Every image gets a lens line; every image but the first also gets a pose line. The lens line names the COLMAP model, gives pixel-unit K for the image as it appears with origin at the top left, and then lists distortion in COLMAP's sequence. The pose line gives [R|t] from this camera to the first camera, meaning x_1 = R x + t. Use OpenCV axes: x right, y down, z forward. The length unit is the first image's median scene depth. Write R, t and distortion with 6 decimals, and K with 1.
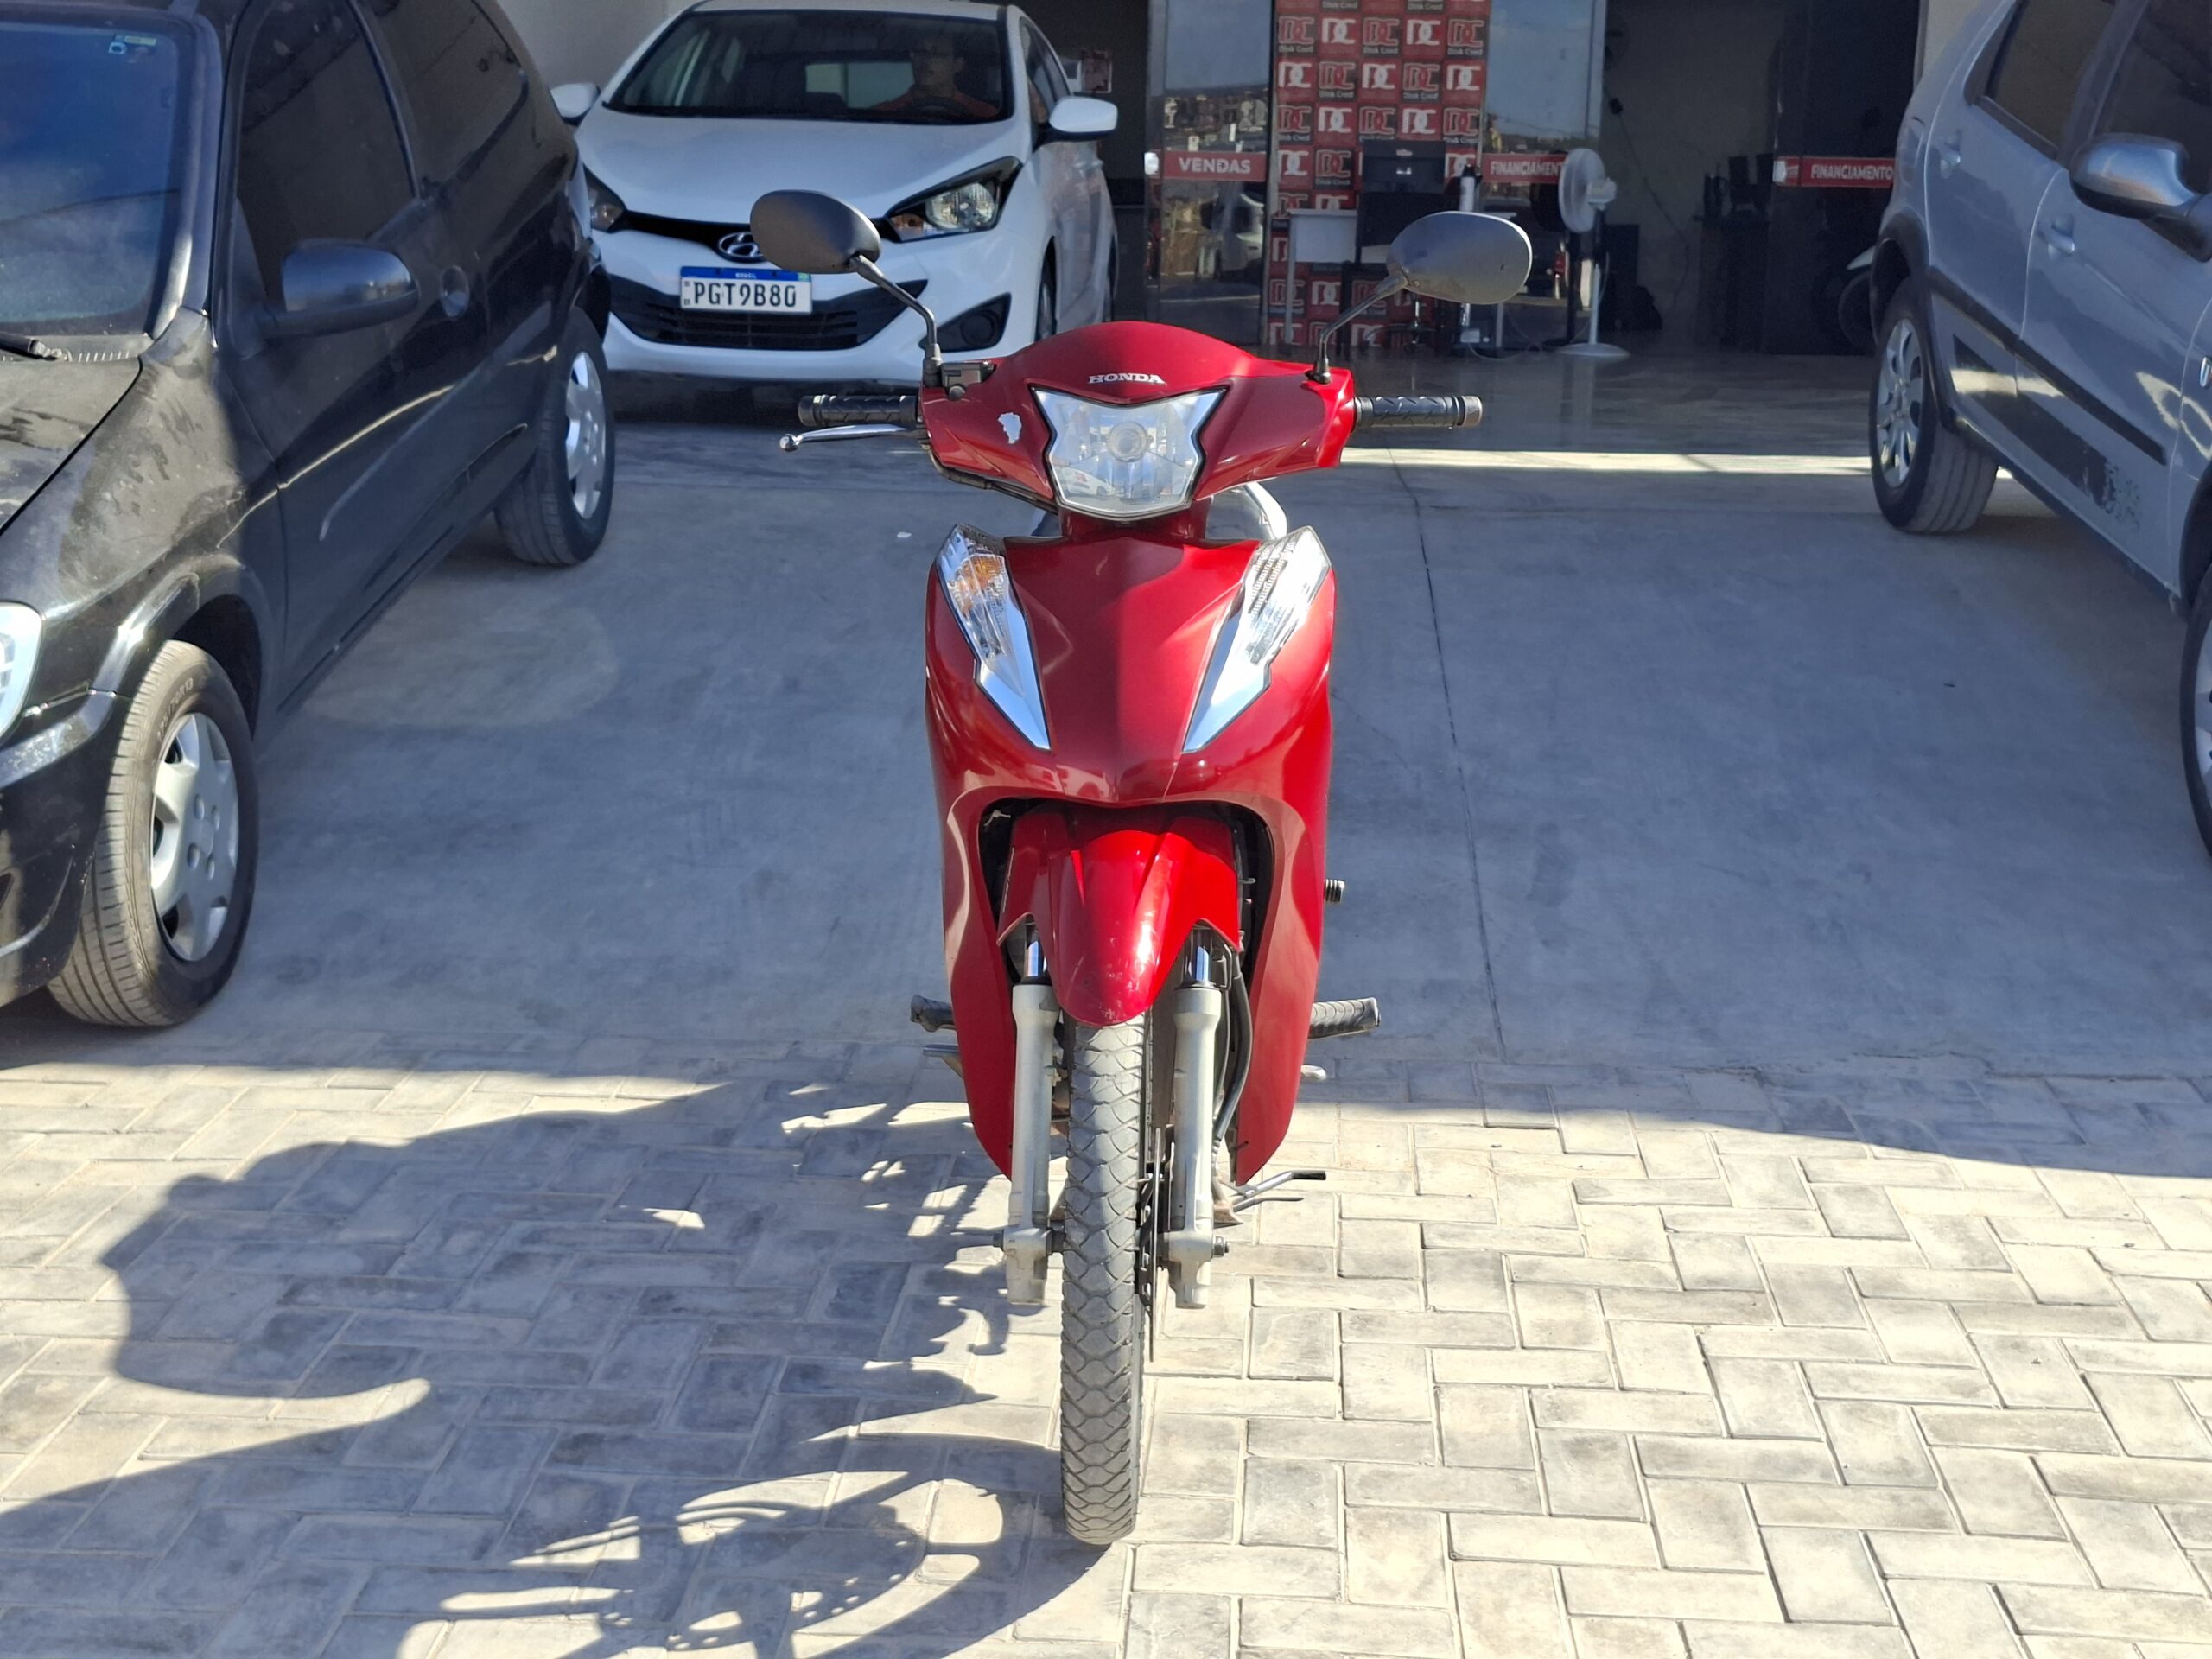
lens RADIAL K [[3036.2, 0, 1116.4], [0, 3036.2, 872.0], [0, 0, 1]] dist [0.183480, -0.391347]
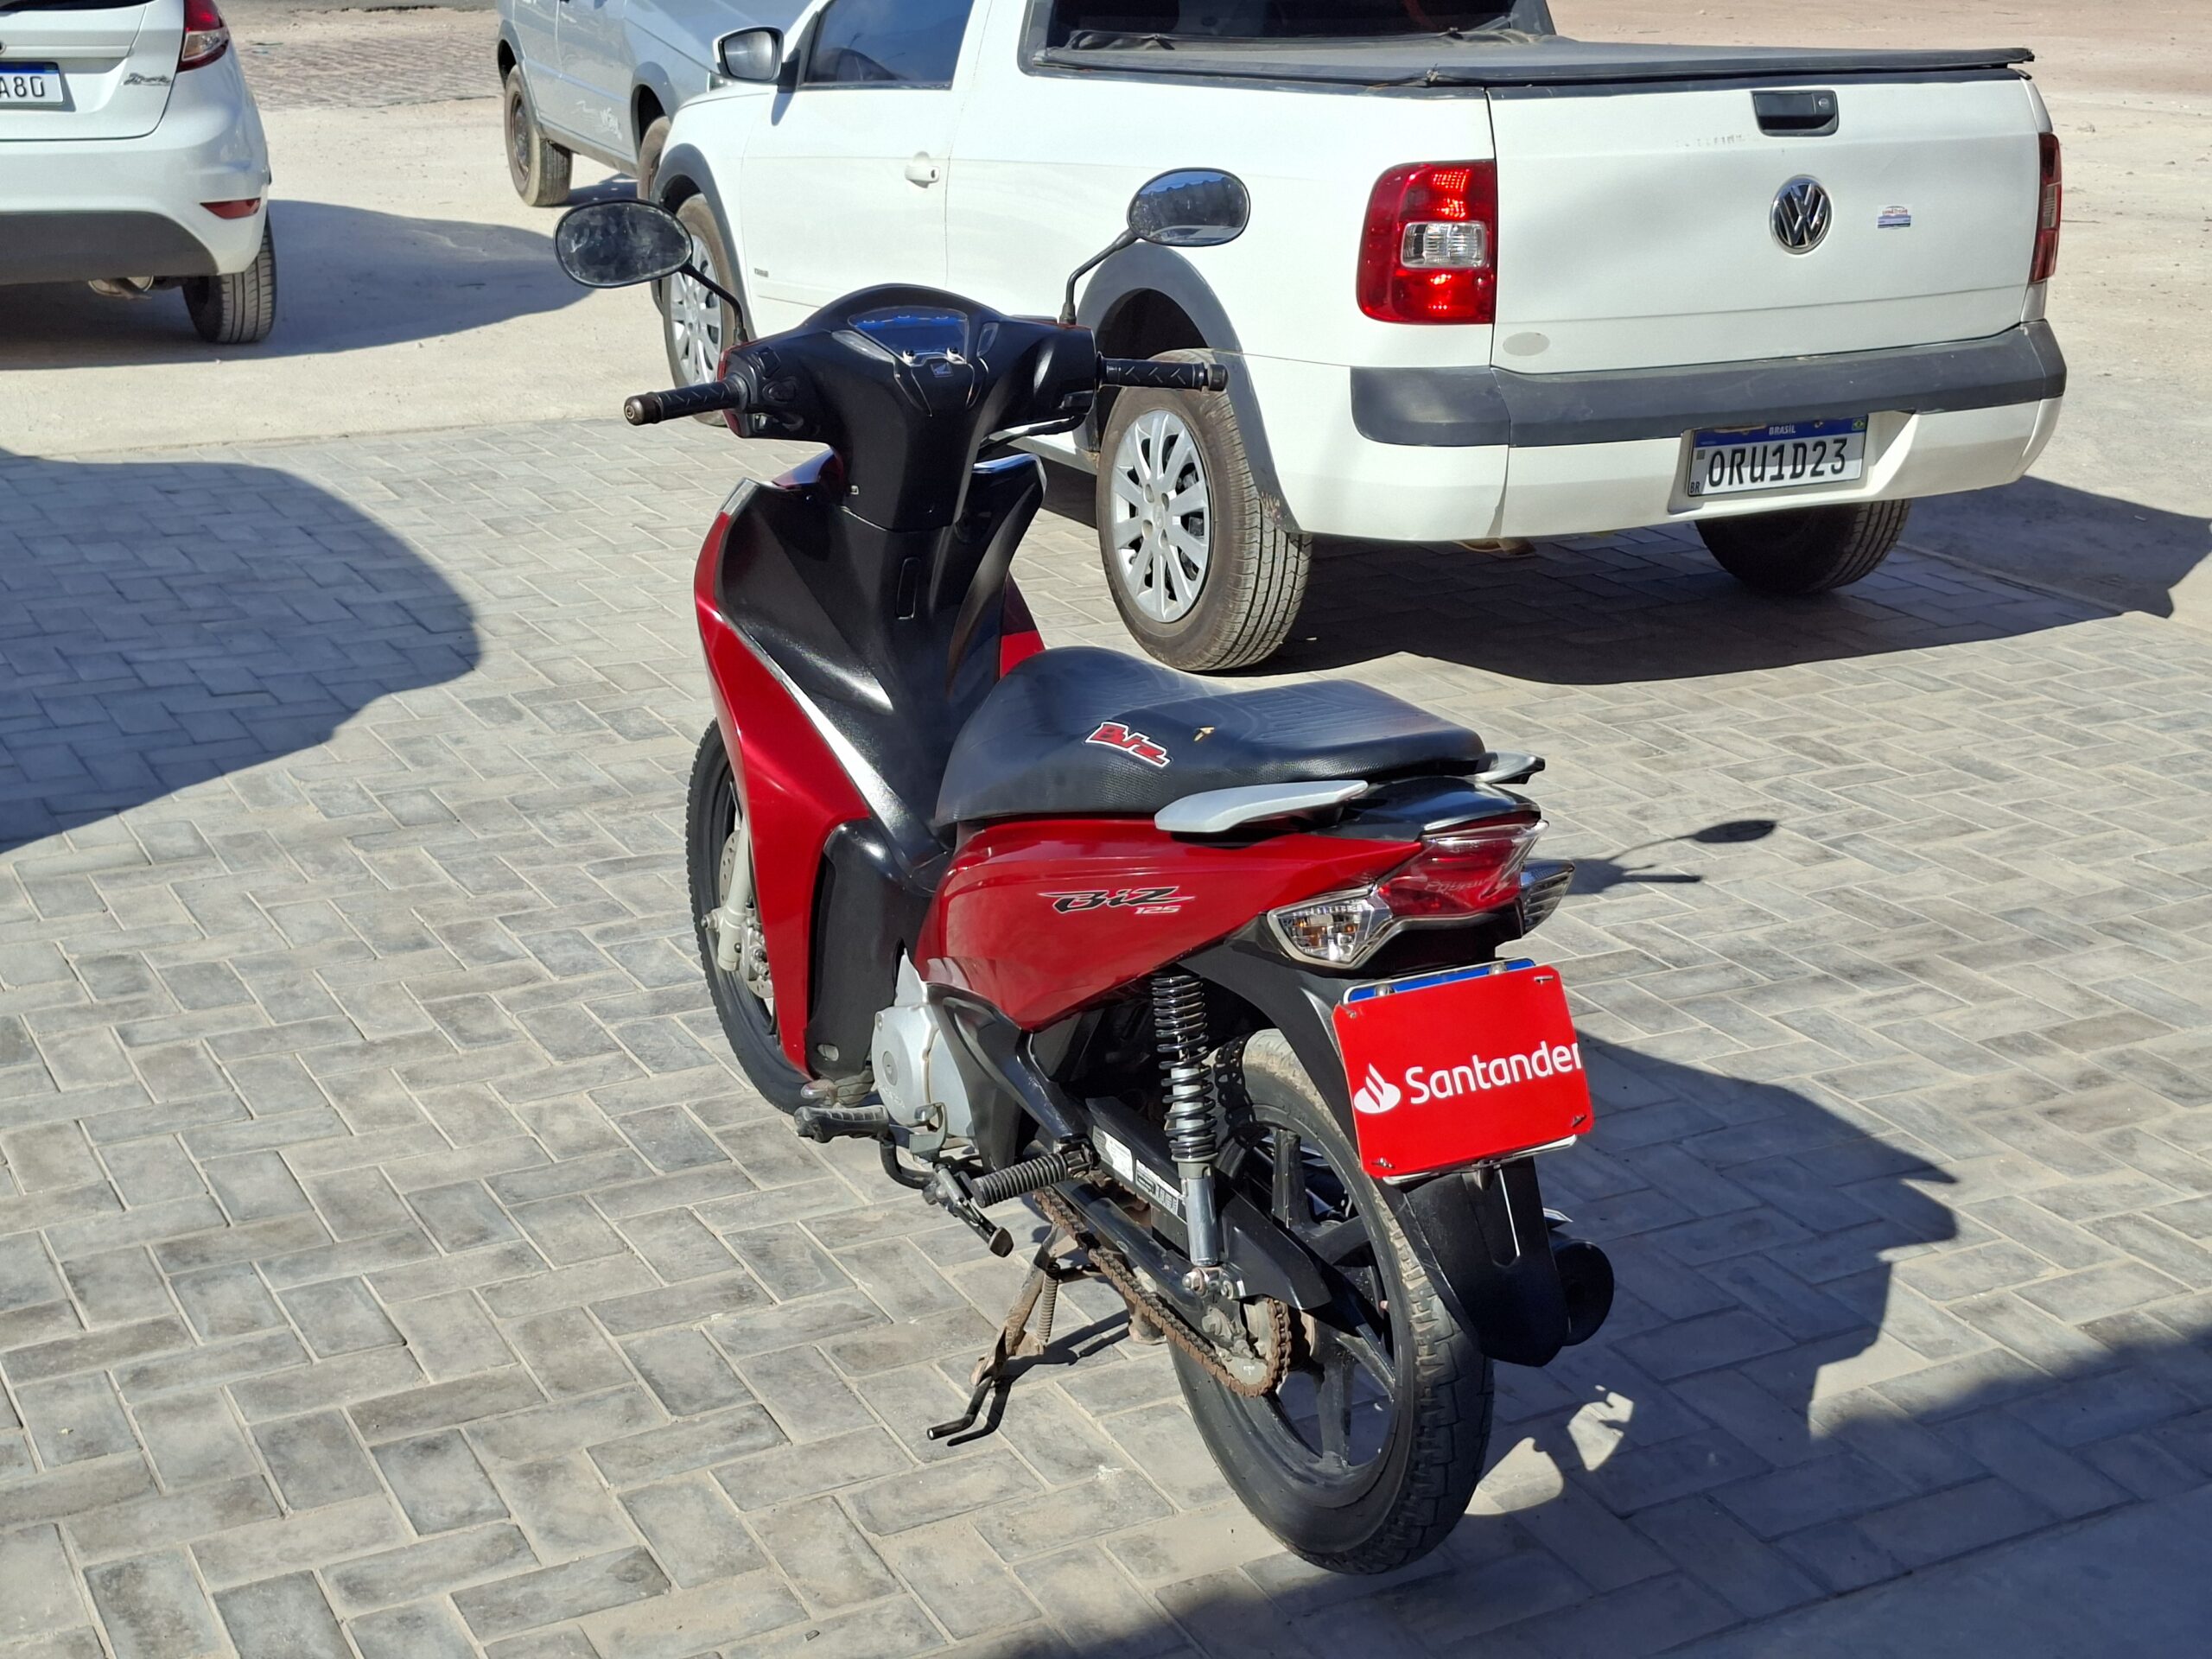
lens RADIAL K [[3036.2, 0, 1116.4], [0, 3036.2, 872.0], [0, 0, 1]] dist [0.183480, -0.391347]
pose [[-0.851540, 0.150062, -0.502355, 0.478713], [-0.147675, 0.850720, 0.504448, -0.518568], [0.503062, 0.503743, -0.702262, 1.752693]]
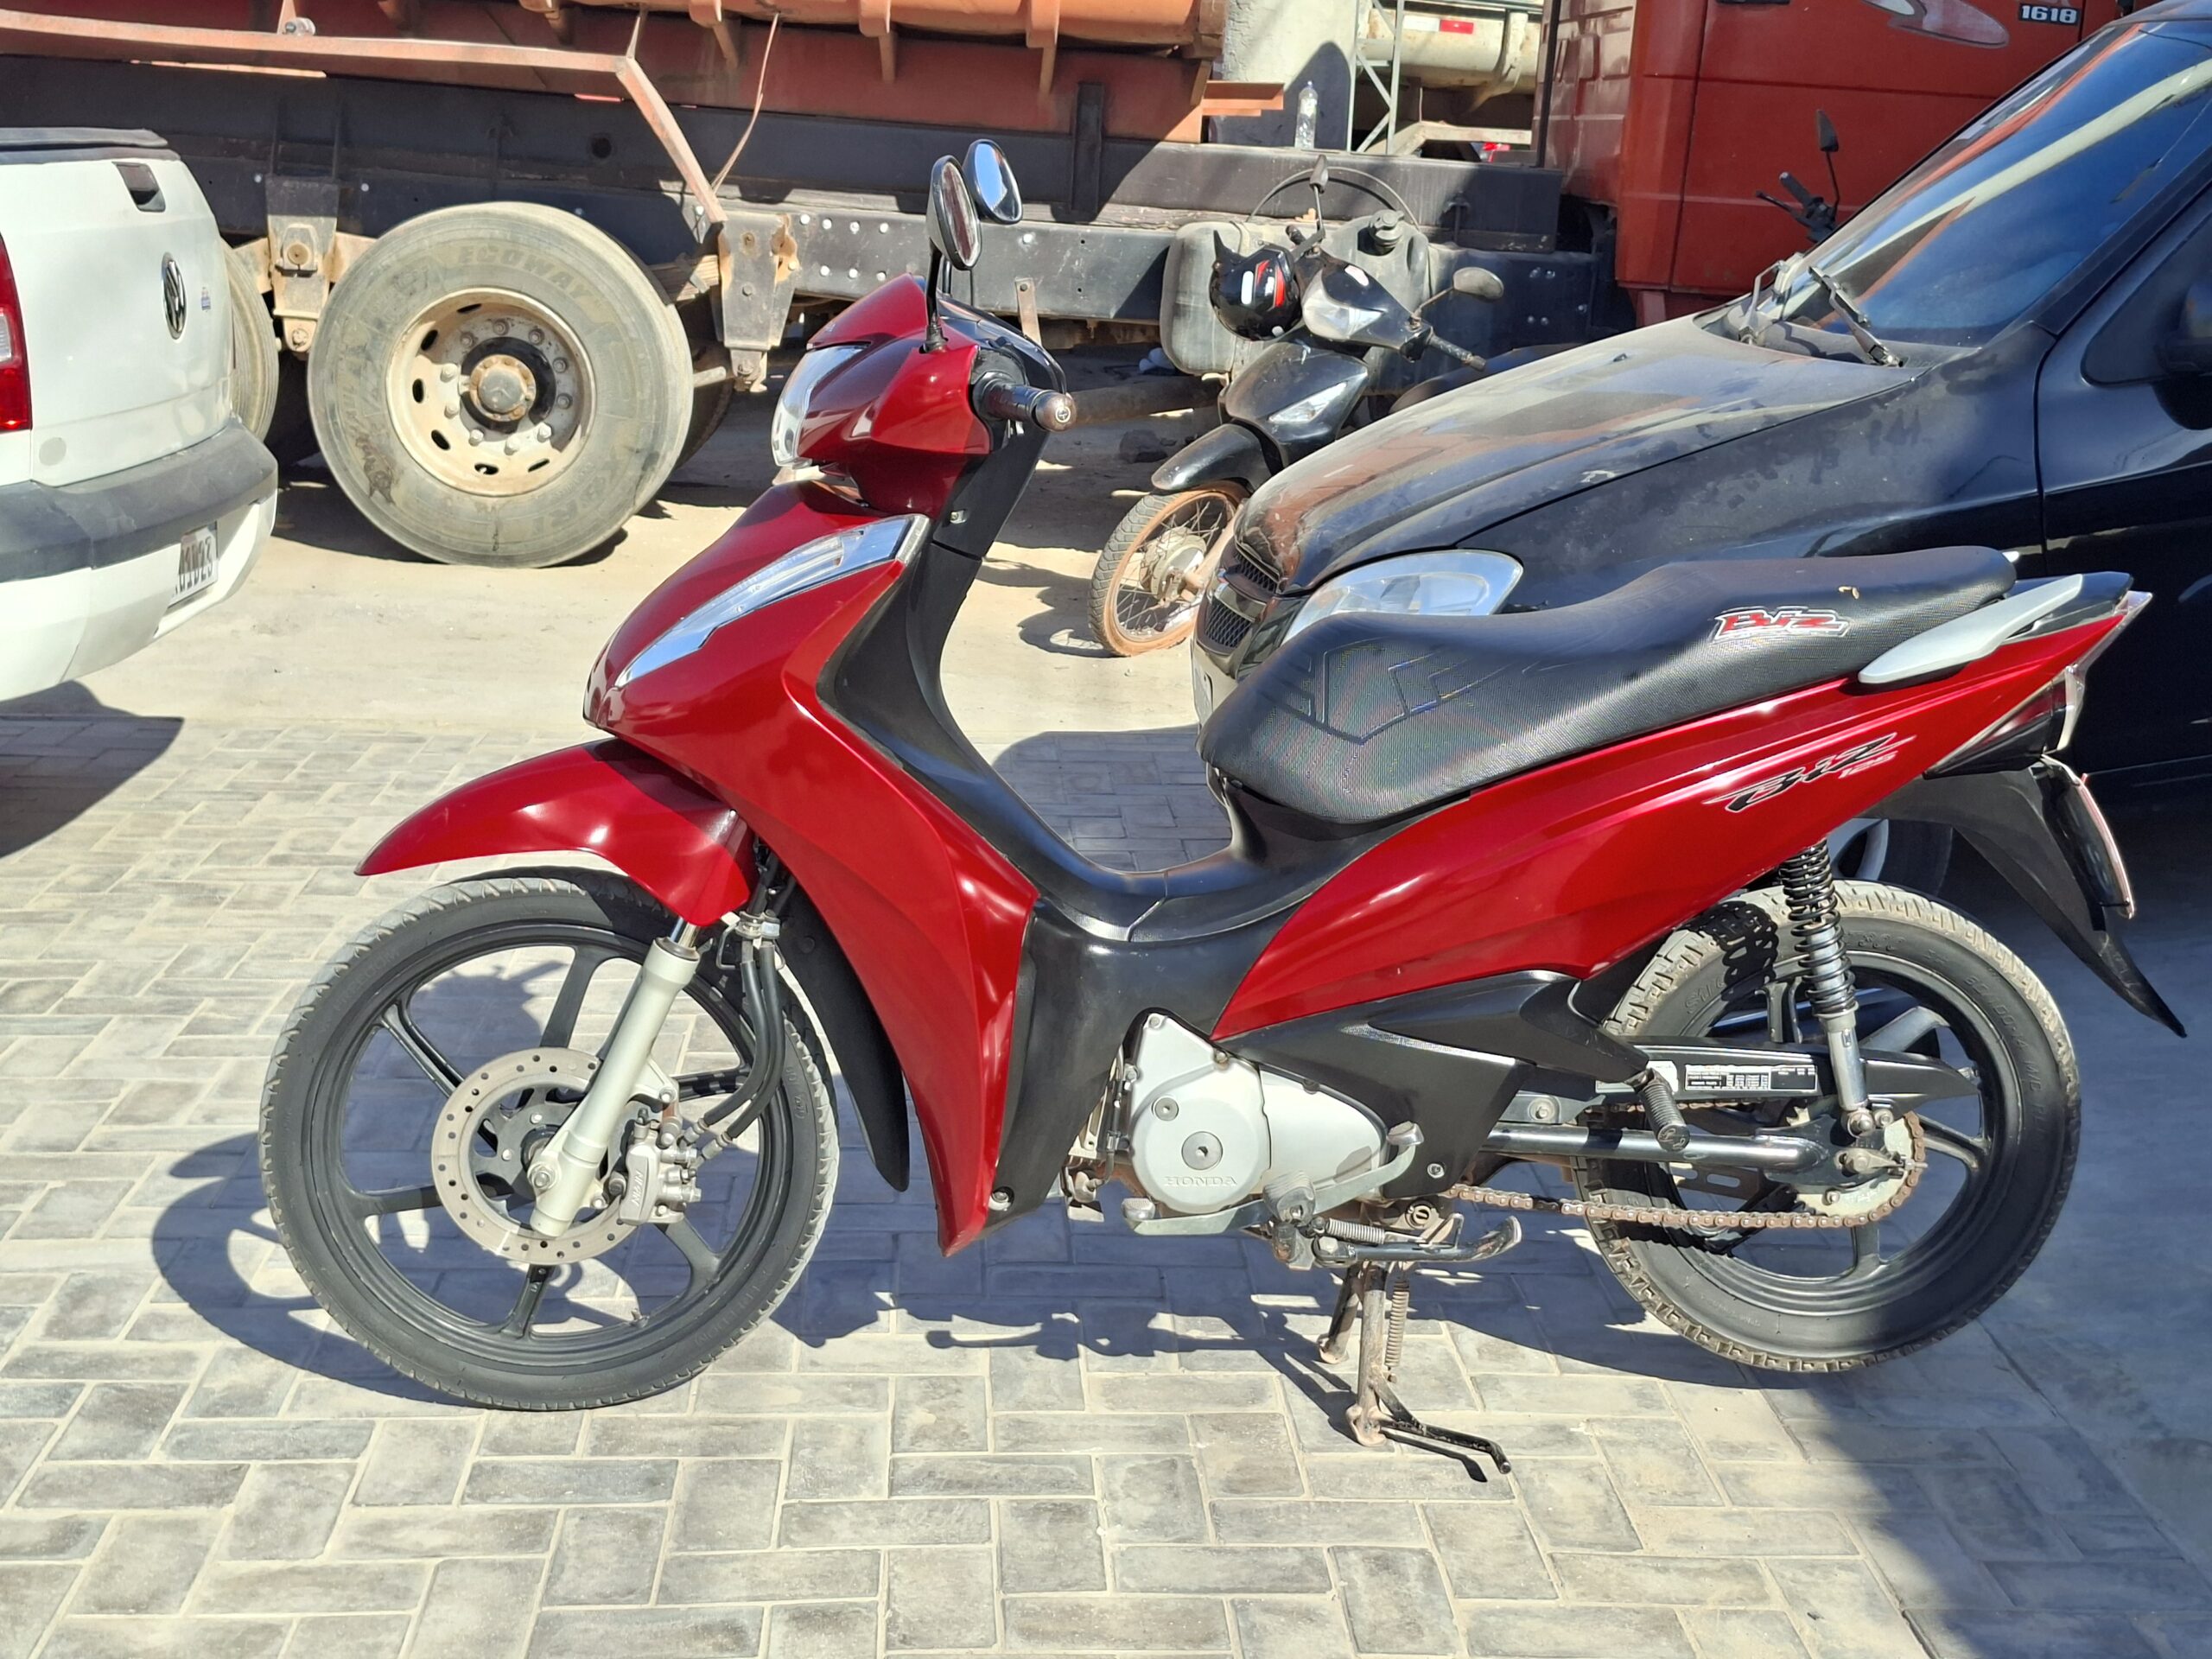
lens RADIAL K [[3057.0, 0, 1102.0], [0, 3057.0, 866.0], [0, 0, 1]] dist [0.196496, -0.456300]
pose [[0.117010, 0.222514, -0.967882, 0.872711], [-0.258646, 0.947773, 0.186622, -0.180484], [0.958859, 0.228502, 0.168452, 0.852409]]
